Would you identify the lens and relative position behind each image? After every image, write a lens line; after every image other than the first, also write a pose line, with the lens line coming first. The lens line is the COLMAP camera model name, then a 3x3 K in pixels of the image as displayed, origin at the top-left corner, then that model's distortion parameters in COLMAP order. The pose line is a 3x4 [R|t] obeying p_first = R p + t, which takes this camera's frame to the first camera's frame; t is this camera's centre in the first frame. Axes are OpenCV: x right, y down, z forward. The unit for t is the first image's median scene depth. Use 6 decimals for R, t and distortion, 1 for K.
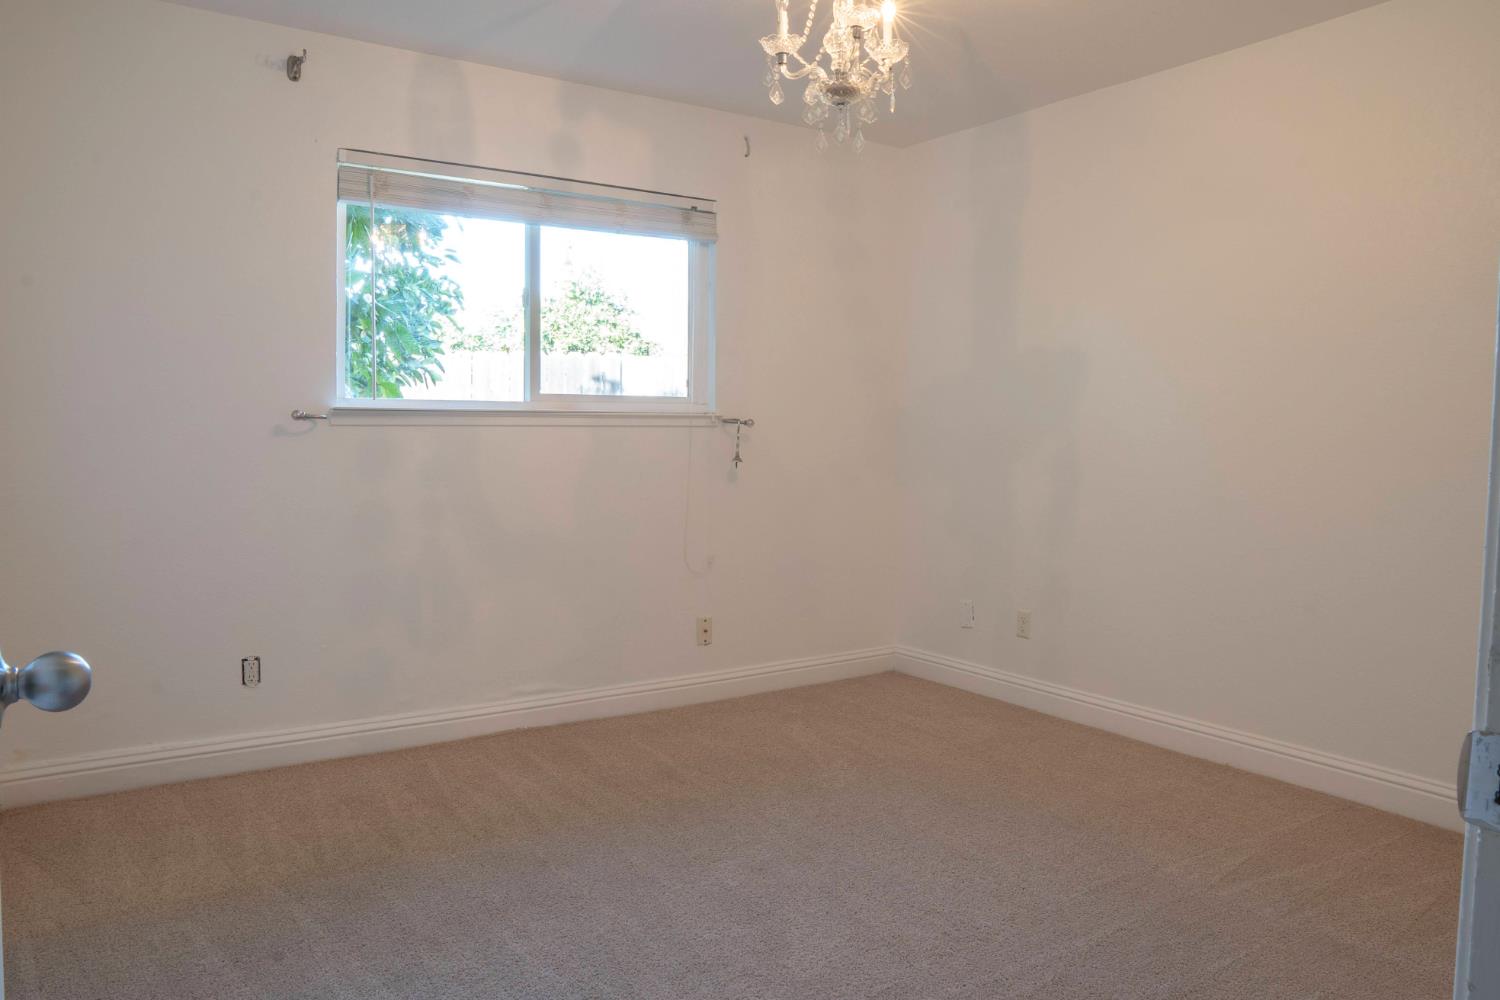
lens RADIAL K [[1061.6, 0, 742.5], [0, 1061.6, 501.4], [0, 0, 1]] dist [-0.109942, 0.075800]
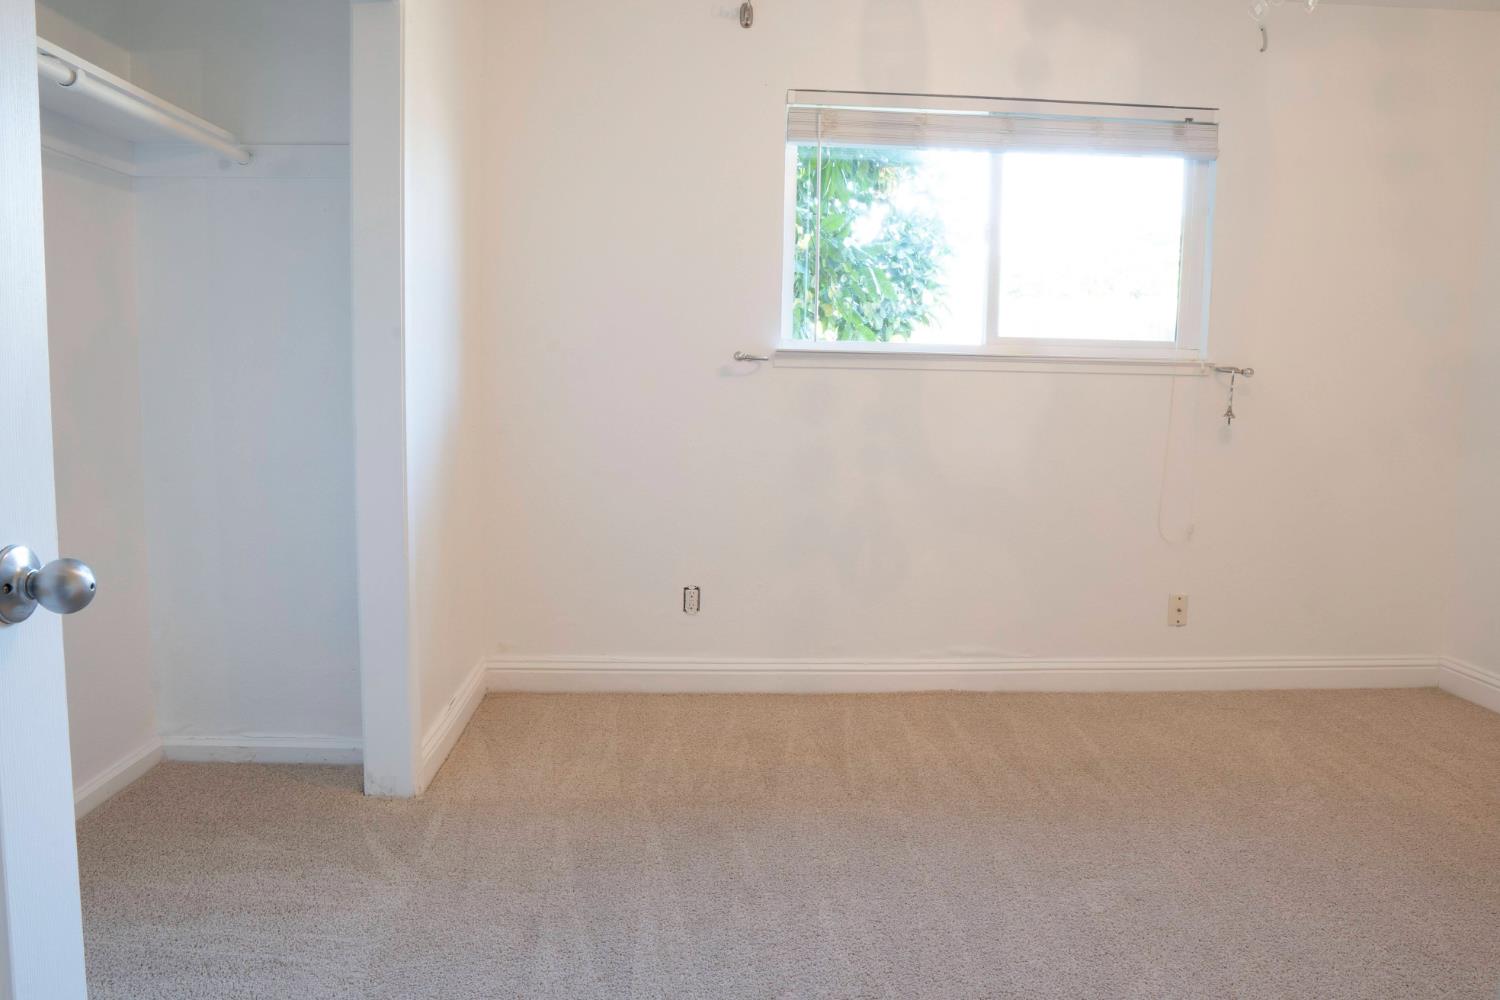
lens RADIAL K [[1061.6, 0, 746.7], [0, 1061.6, 499.3], [0, 0, 1]] dist [-0.109942, 0.075800]
pose [[0.855138, 0.069042, -0.513782, 0.111591], [-0.045729, 0.997274, 0.057902, -0.002976], [0.516379, -0.026020, 0.855965, 0.096711]]
